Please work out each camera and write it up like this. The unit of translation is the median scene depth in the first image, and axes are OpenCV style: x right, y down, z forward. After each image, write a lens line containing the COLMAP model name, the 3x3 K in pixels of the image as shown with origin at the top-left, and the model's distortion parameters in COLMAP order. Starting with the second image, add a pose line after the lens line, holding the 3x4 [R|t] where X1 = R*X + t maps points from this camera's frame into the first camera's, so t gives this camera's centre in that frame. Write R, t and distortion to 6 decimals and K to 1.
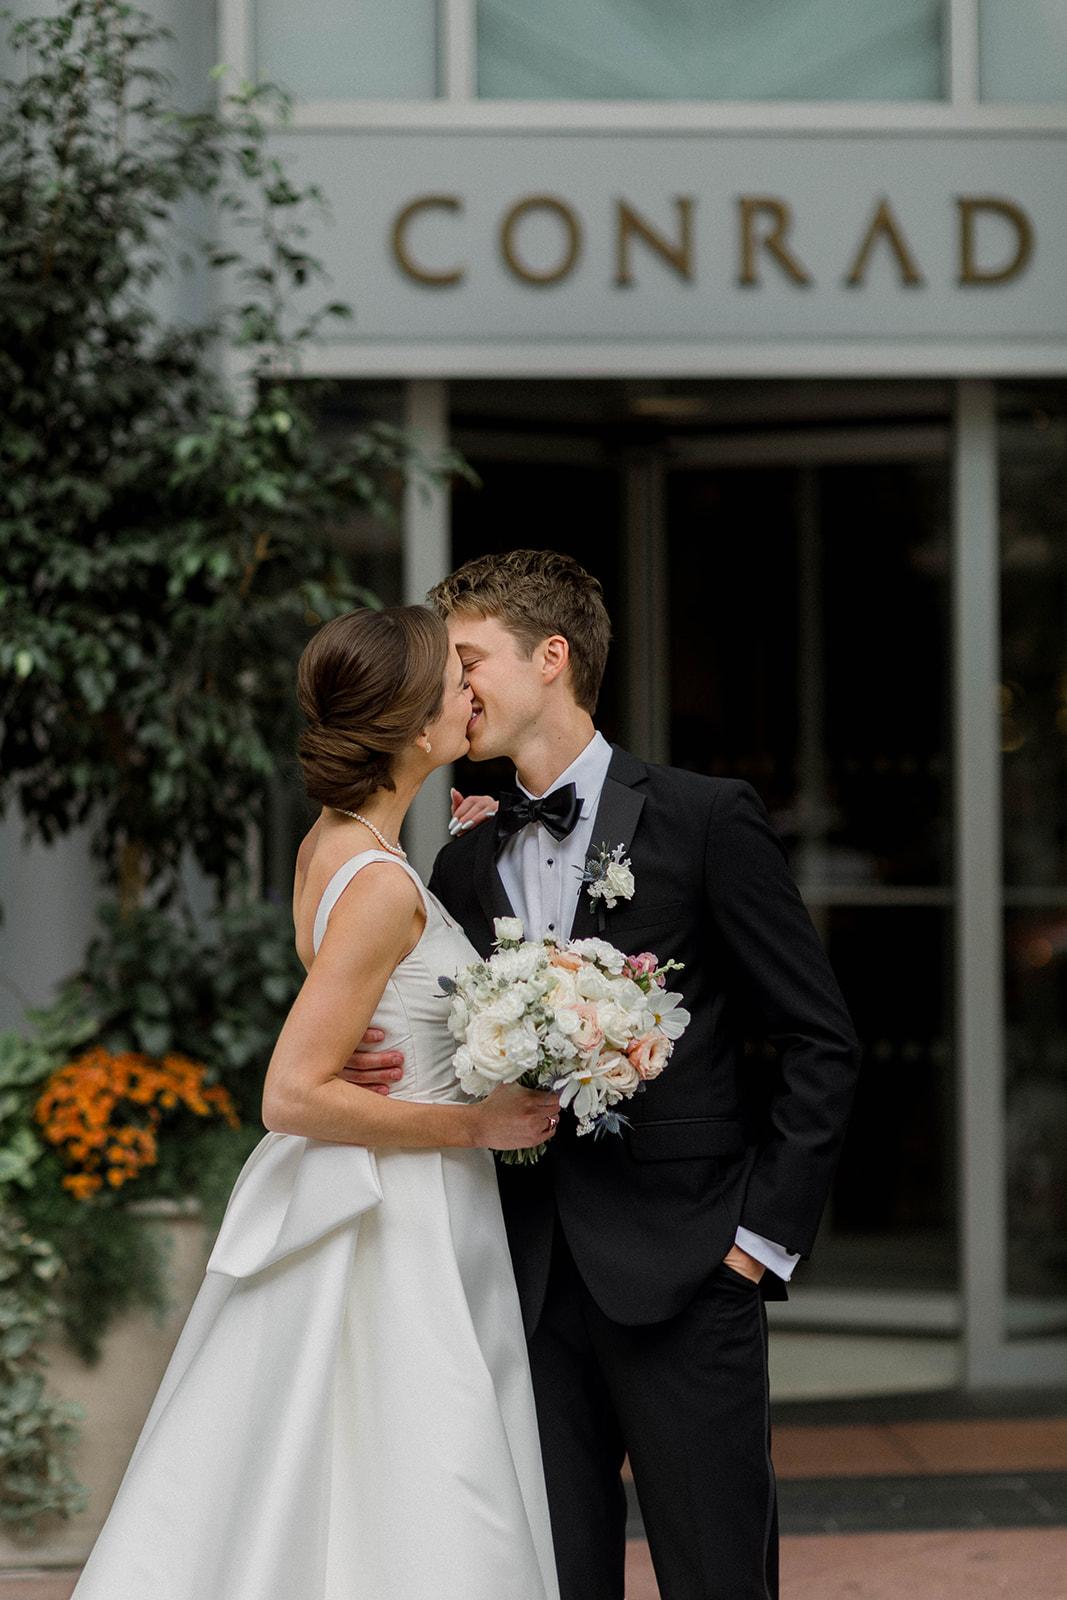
lens RADIAL K [[3497.4, 0, 520.4], [0, 3497.4, 797.0], [0, 0, 1]] dist [0.021215, -0.607713]
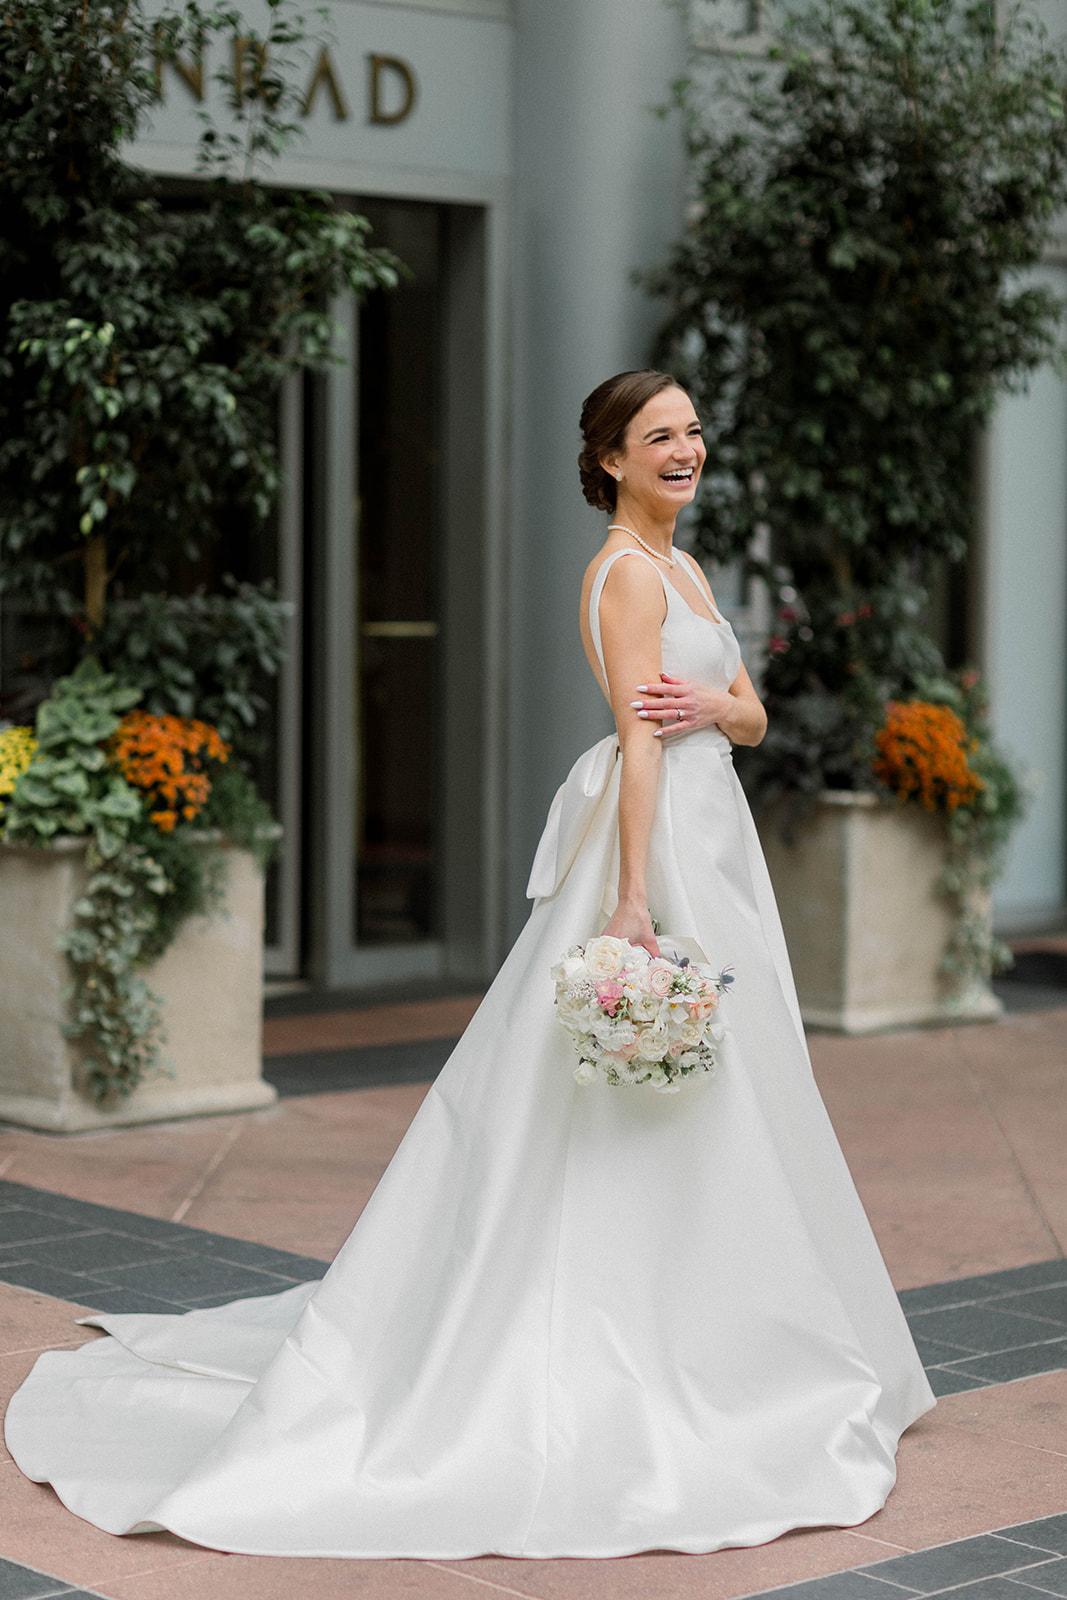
lens RADIAL K [[3497.4, 0, 520.4], [0, 3497.4, 797.0], [0, 0, 1]] dist [0.021215, -0.607713]
pose [[0.805027, -0.019181, 0.592929, -0.769735], [-0.024137, 0.997591, 0.065042, 0.017857], [-0.592748, -0.066672, 0.802624, -0.086772]]
